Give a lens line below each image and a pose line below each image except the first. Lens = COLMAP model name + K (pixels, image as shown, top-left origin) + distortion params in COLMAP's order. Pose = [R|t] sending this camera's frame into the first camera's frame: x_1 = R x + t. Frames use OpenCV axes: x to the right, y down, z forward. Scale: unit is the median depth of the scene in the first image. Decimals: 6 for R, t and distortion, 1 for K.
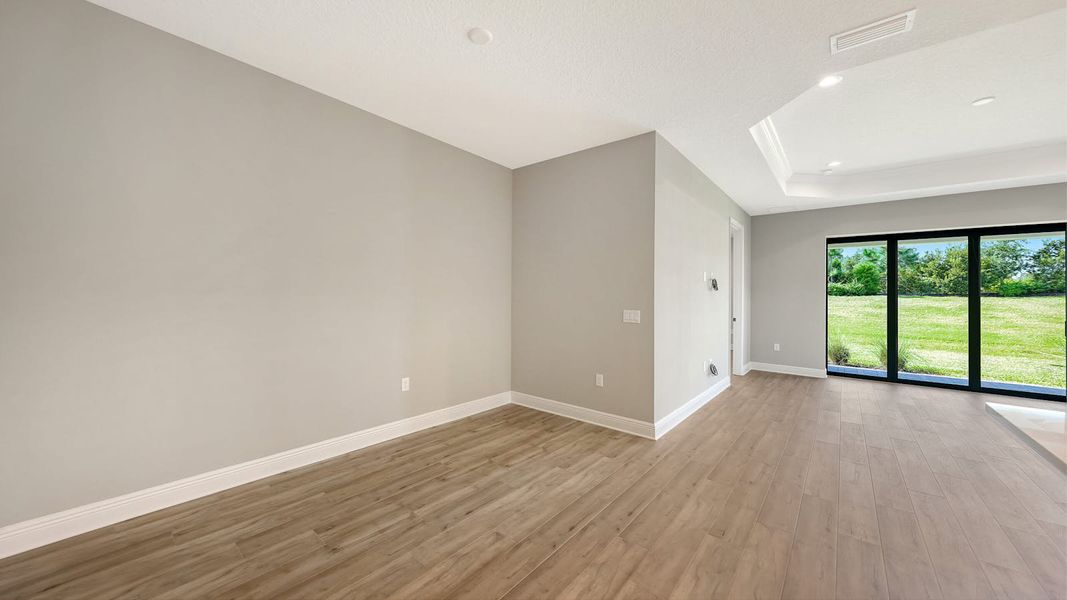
lens RADIAL K [[372.0, 0, 537.2], [0, 372.0, 295.9], [0, 0, 1]] dist [0.002622, -0.001521]
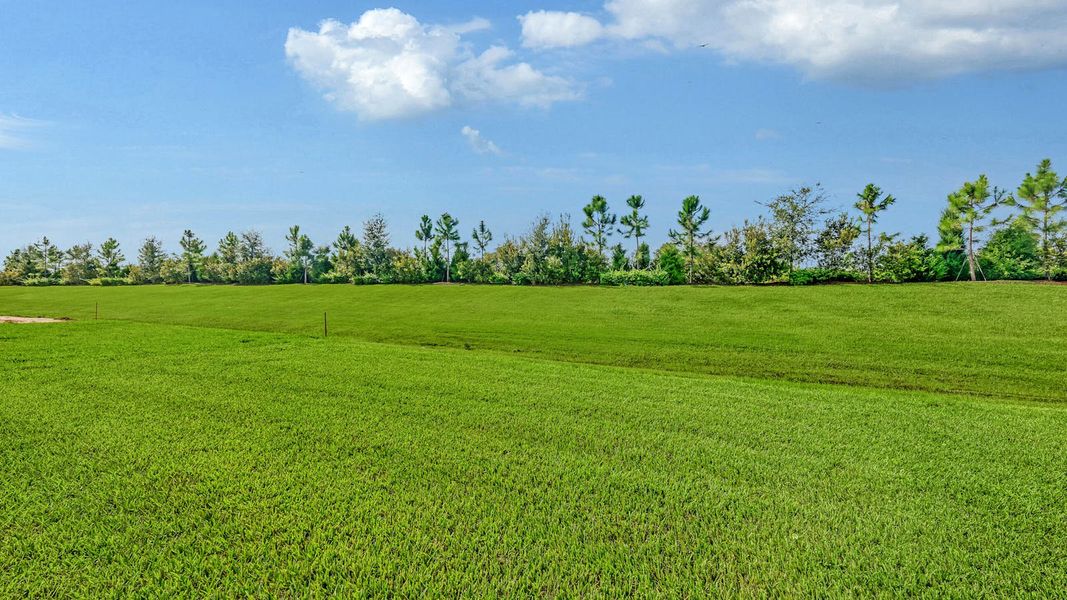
lens RADIAL K [[372.0, 0, 566.7], [0, 372.0, 297.0], [0, 0, 1]] dist [0.002622, -0.001521]
pose [[0.930965, -0.009325, 0.364989, 0.459842], [0.004648, 0.999895, 0.013691, 0.014590], [-0.365079, -0.011050, 0.930911, 0.396170]]
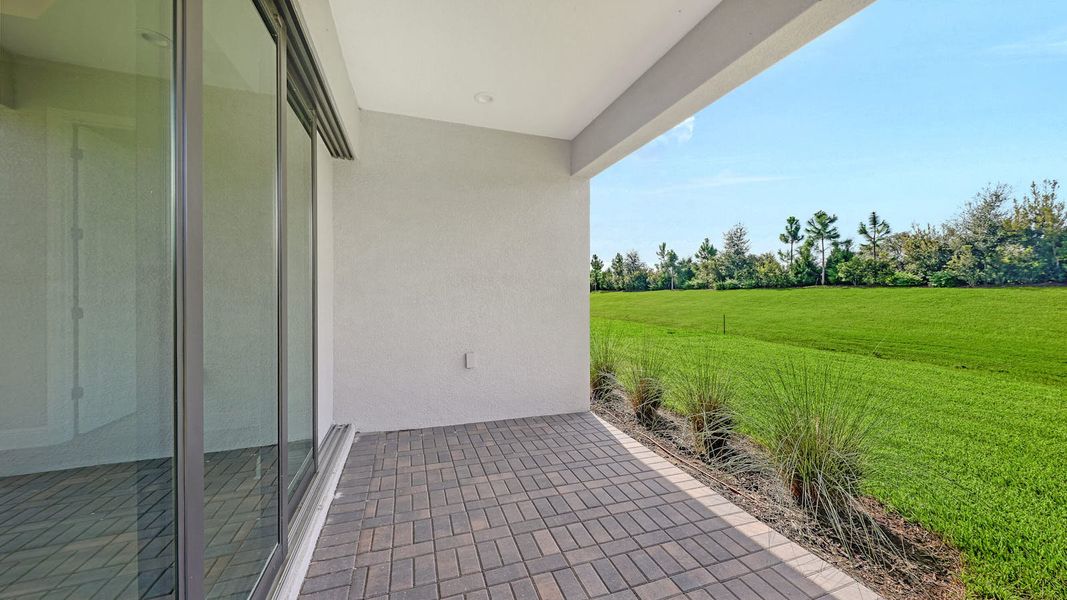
lens RADIAL K [[372.0, 0, 517.5], [0, 372.0, 297.5], [0, 0, 1]] dist [0.002622, -0.001521]
pose [[0.840685, -0.012959, -0.541370, 0.363919], [0.014989, 0.999887, -0.000658, 0.002788], [0.541317, -0.007562, 0.840784, 0.206402]]
